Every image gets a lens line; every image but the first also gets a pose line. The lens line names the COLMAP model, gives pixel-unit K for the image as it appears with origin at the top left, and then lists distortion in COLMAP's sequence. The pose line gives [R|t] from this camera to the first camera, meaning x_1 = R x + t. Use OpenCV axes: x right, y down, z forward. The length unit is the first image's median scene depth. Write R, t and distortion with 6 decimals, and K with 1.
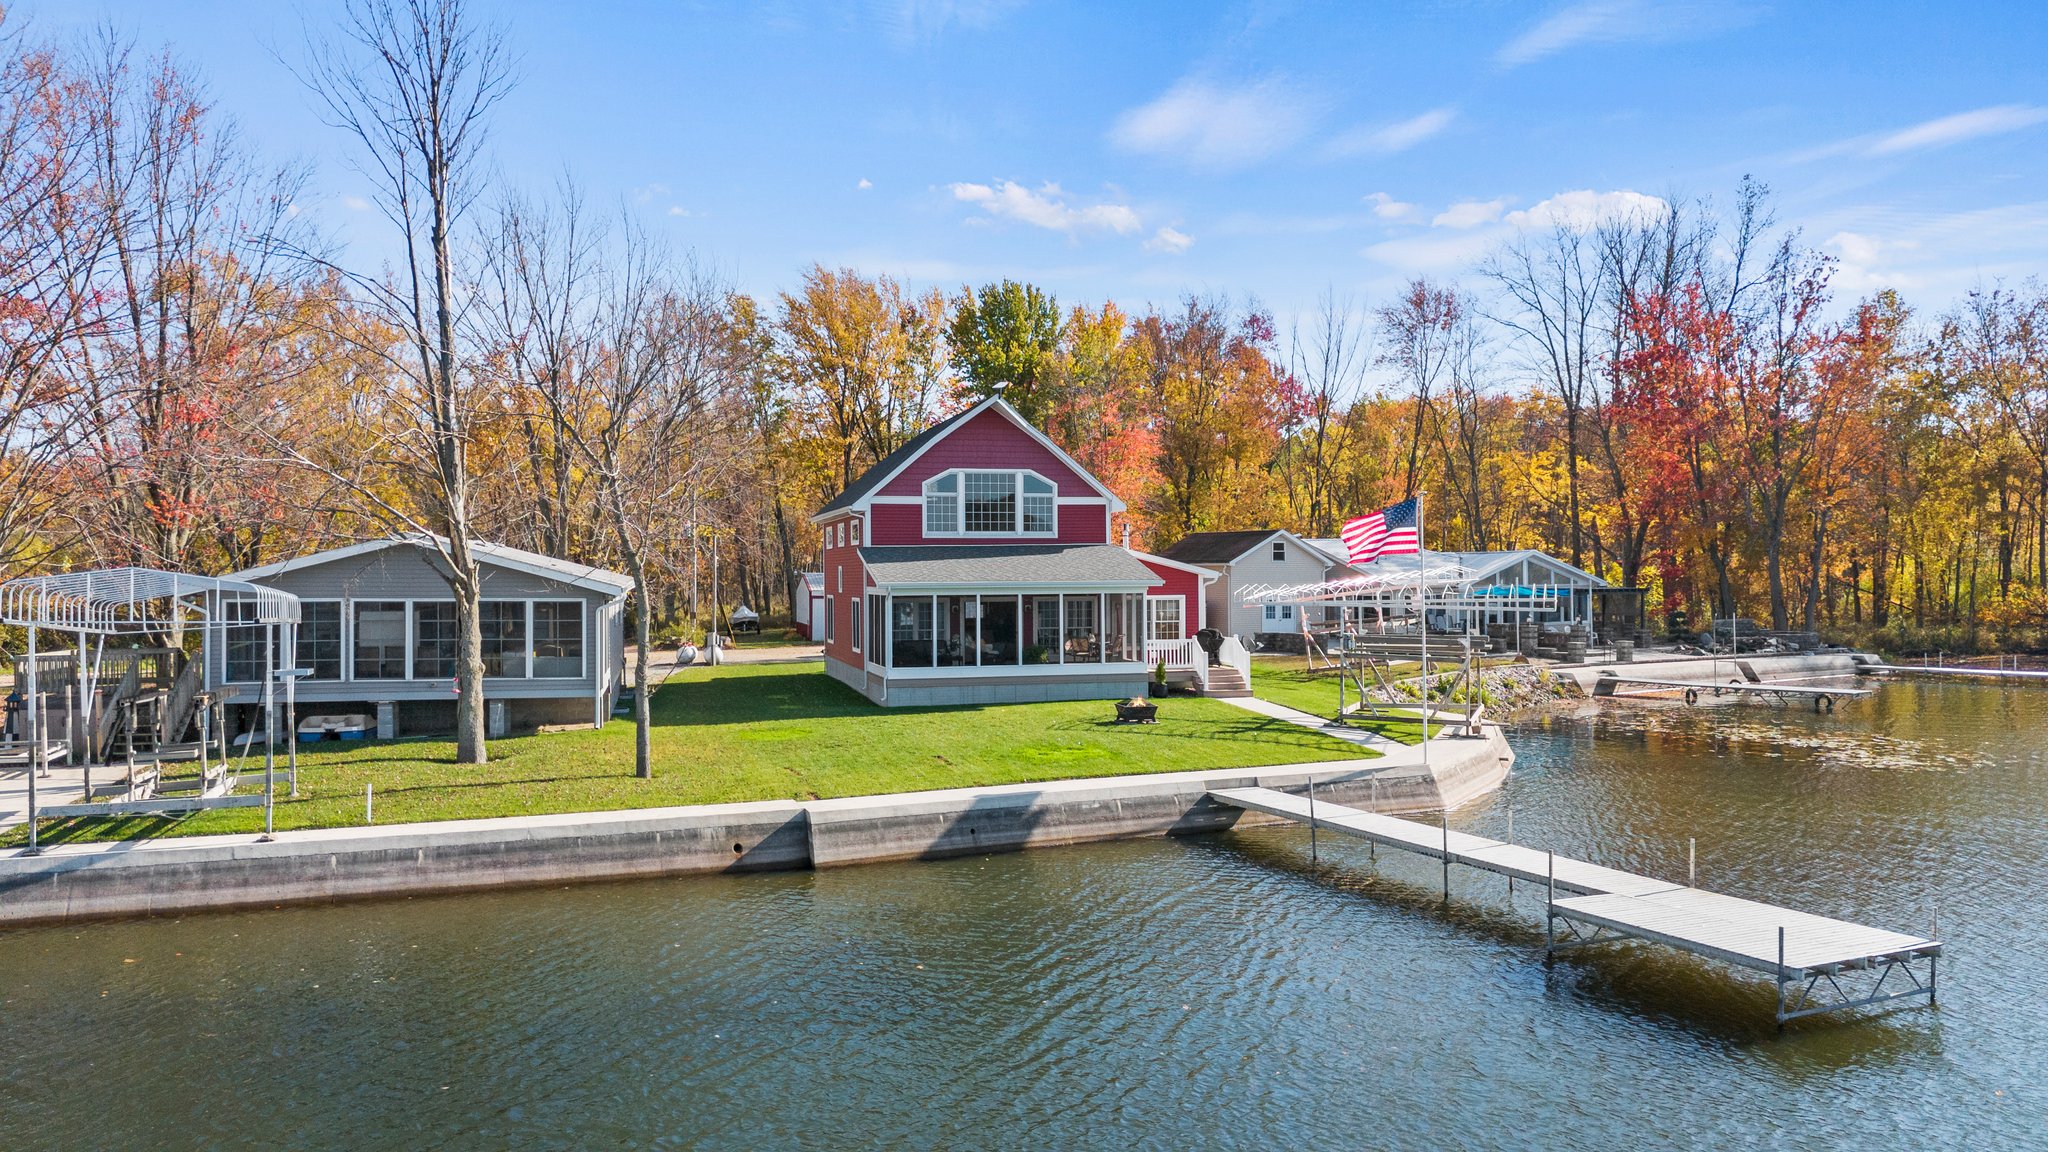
lens RADIAL K [[1512.9, 0, 1024.1], [0, 1512.9, 562.2], [0, 0, 1]] dist [0.065132, -0.073405]
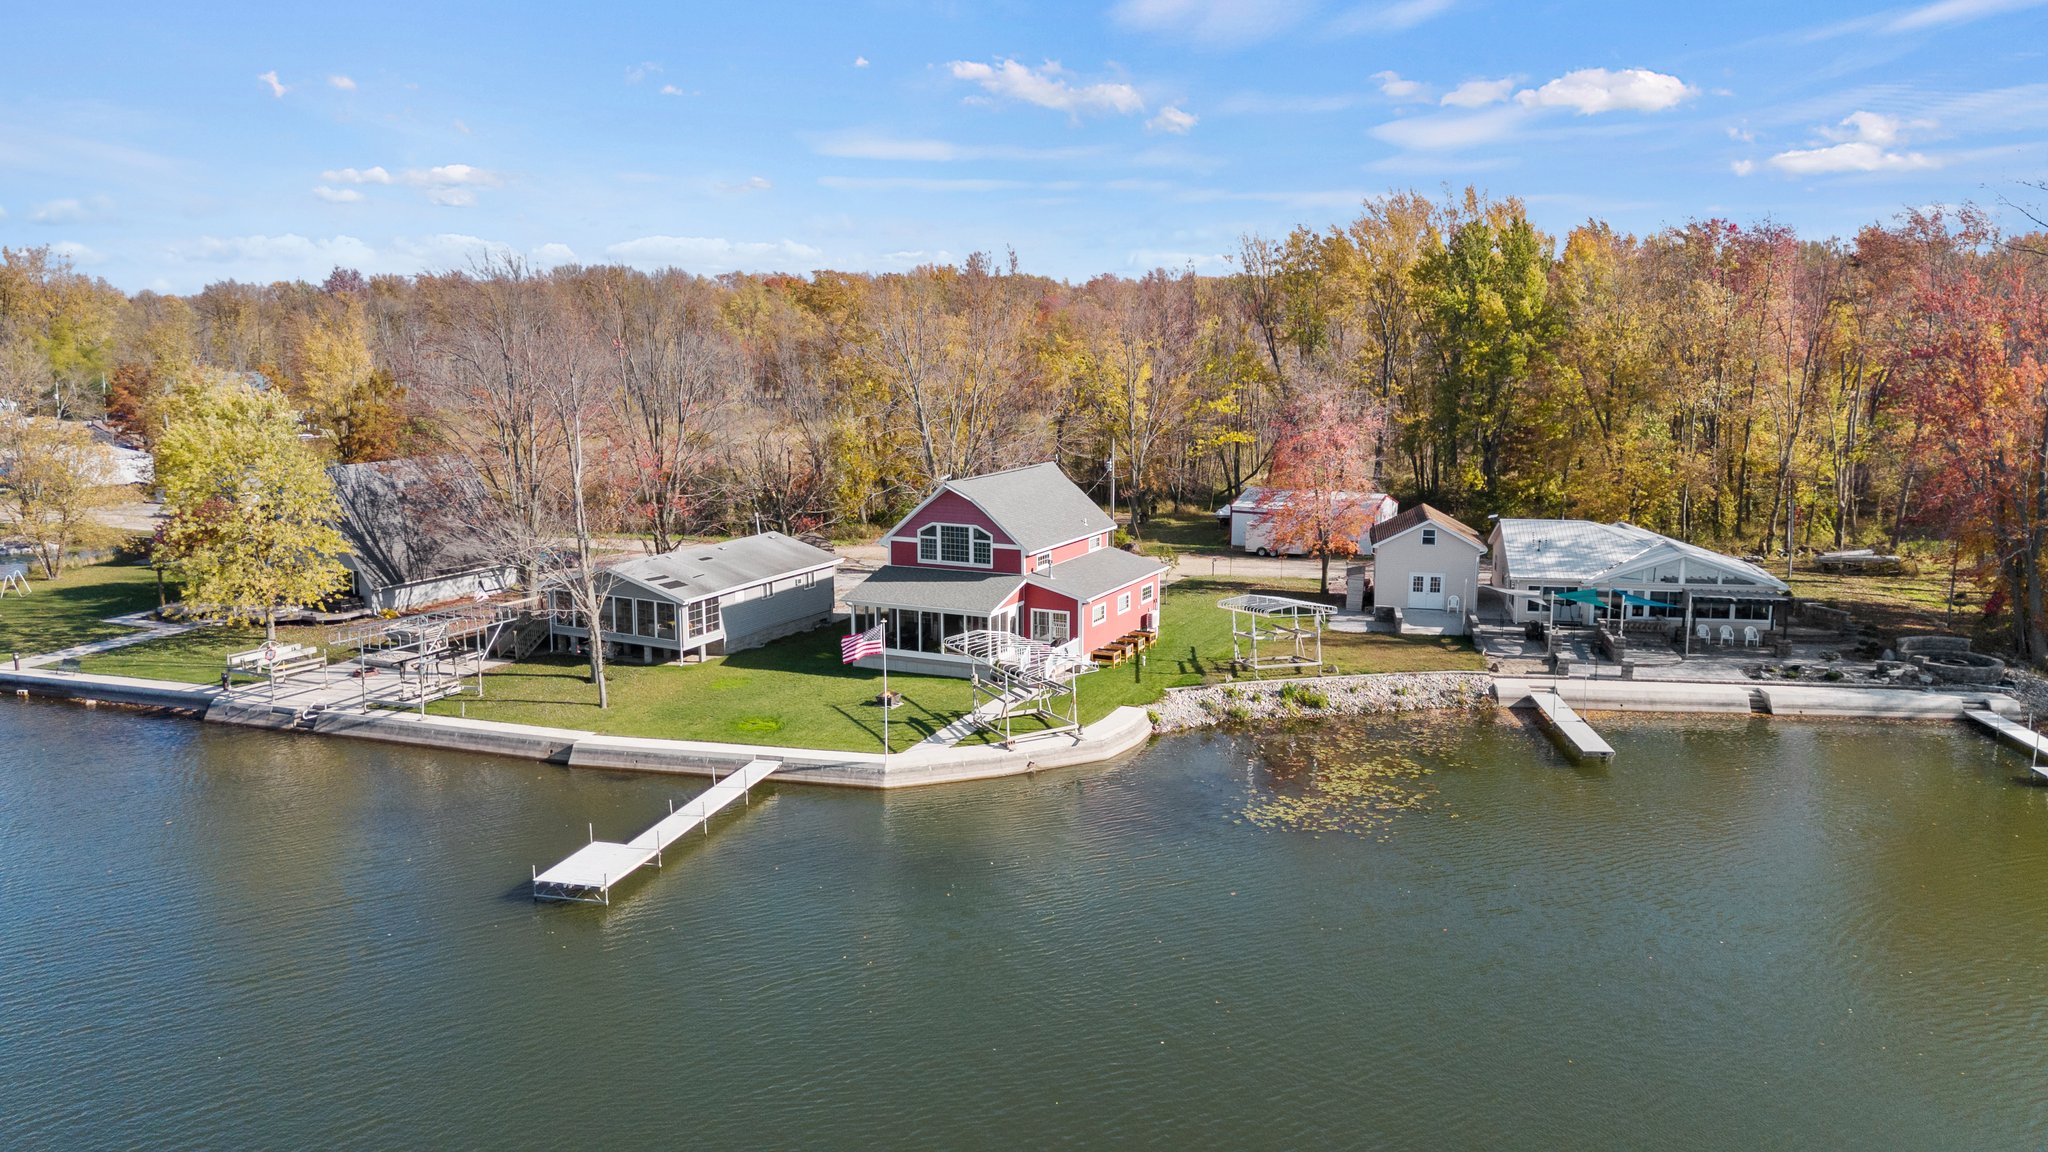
lens RADIAL K [[1502.7, 0, 1023.4], [0, 1502.7, 574.8], [0, 0, 1]] dist [0.129787, -0.252975]
pose [[0.763864, 0.113528, -0.635314, 1.117295], [-0.000339, 0.984477, 0.175515, -0.304900], [0.645377, -0.133854, 0.752045, -0.184585]]
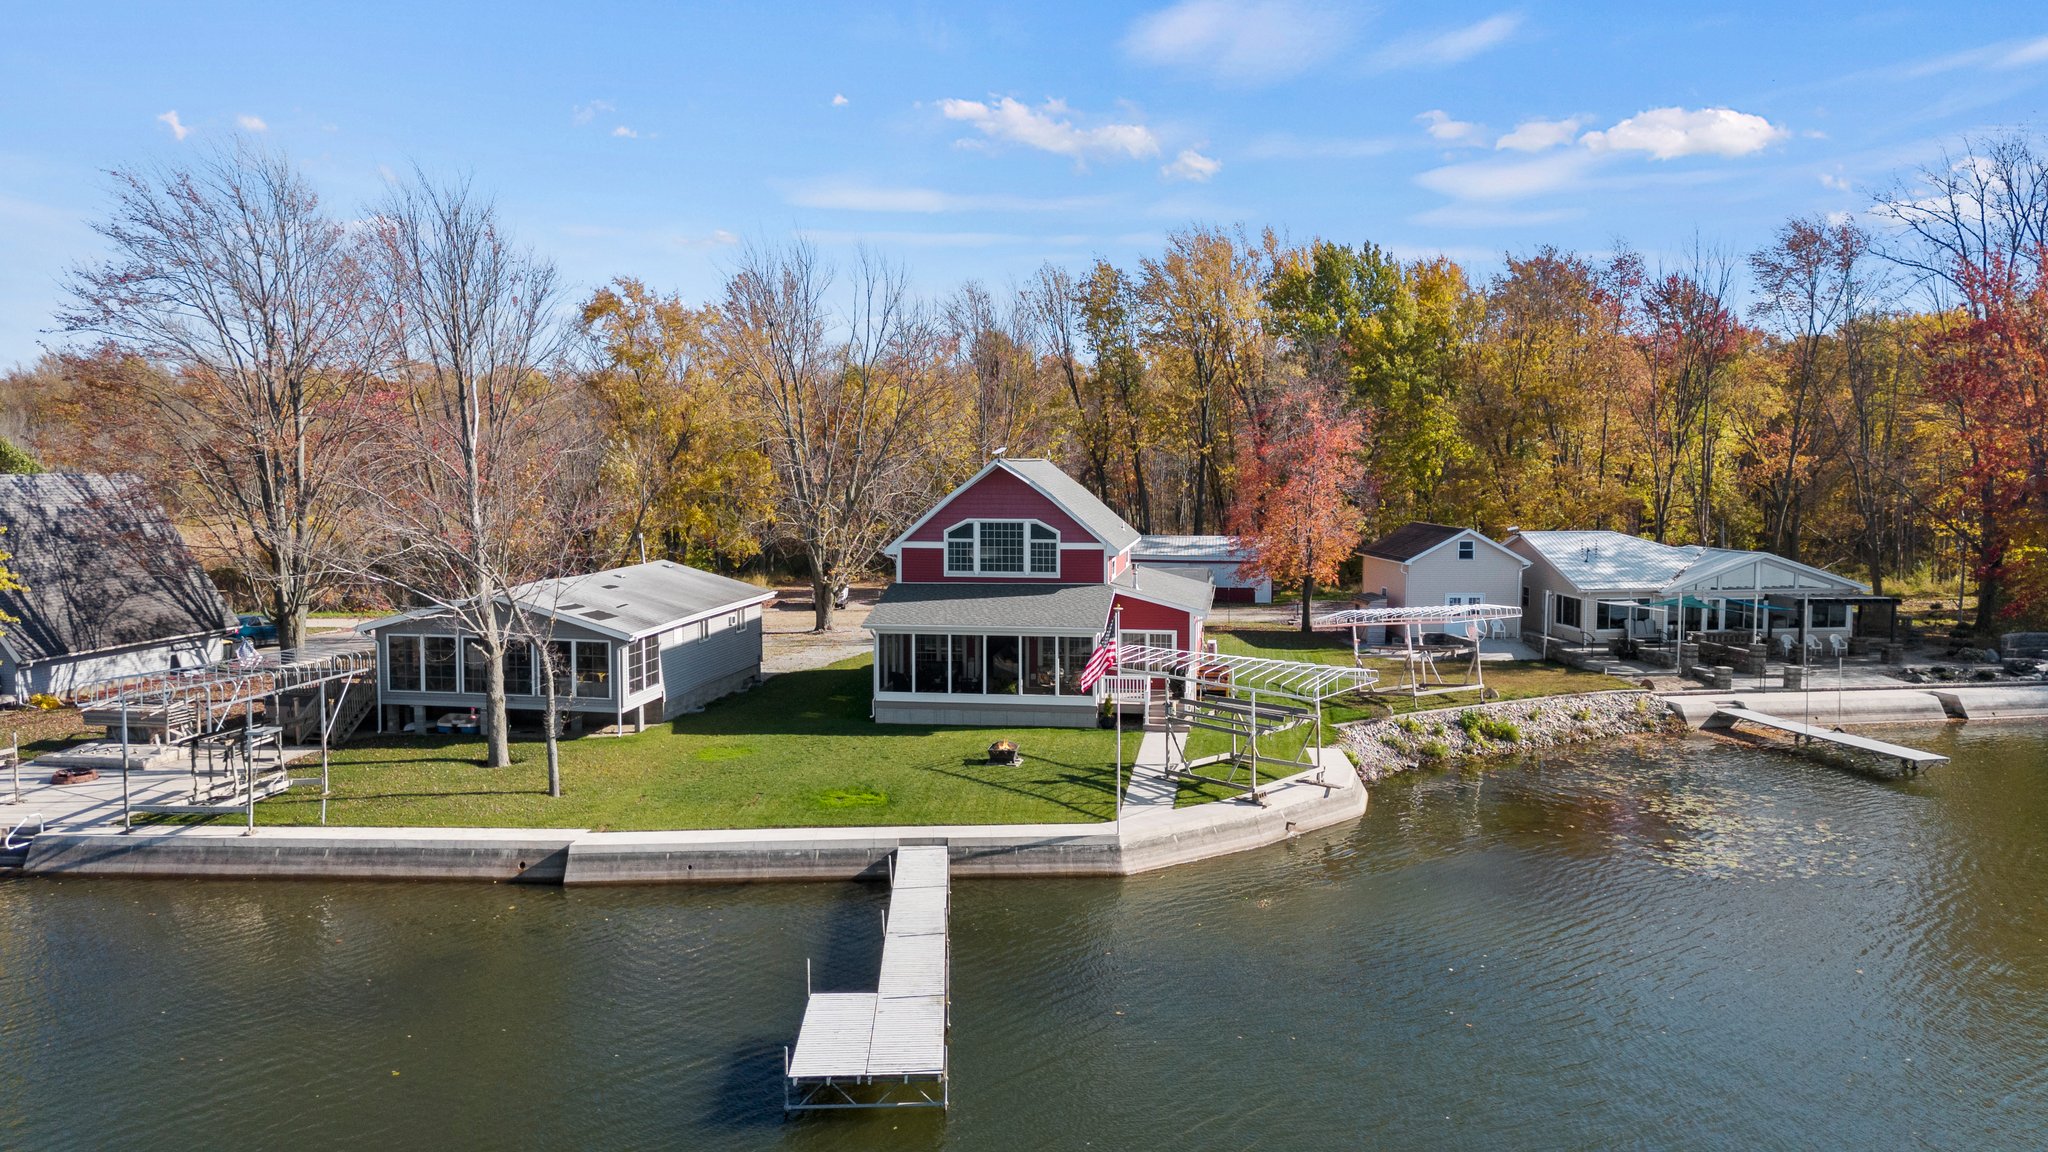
lens RADIAL K [[1517.8, 0, 1025.5], [0, 1517.8, 549.2], [0, 0, 1]] dist [0.074690, -0.089409]
pose [[0.922114, 0.031369, -0.385645, 0.470604], [-0.004348, 0.997485, 0.070742, -0.127026], [0.386895, -0.063555, 0.919931, -0.082705]]
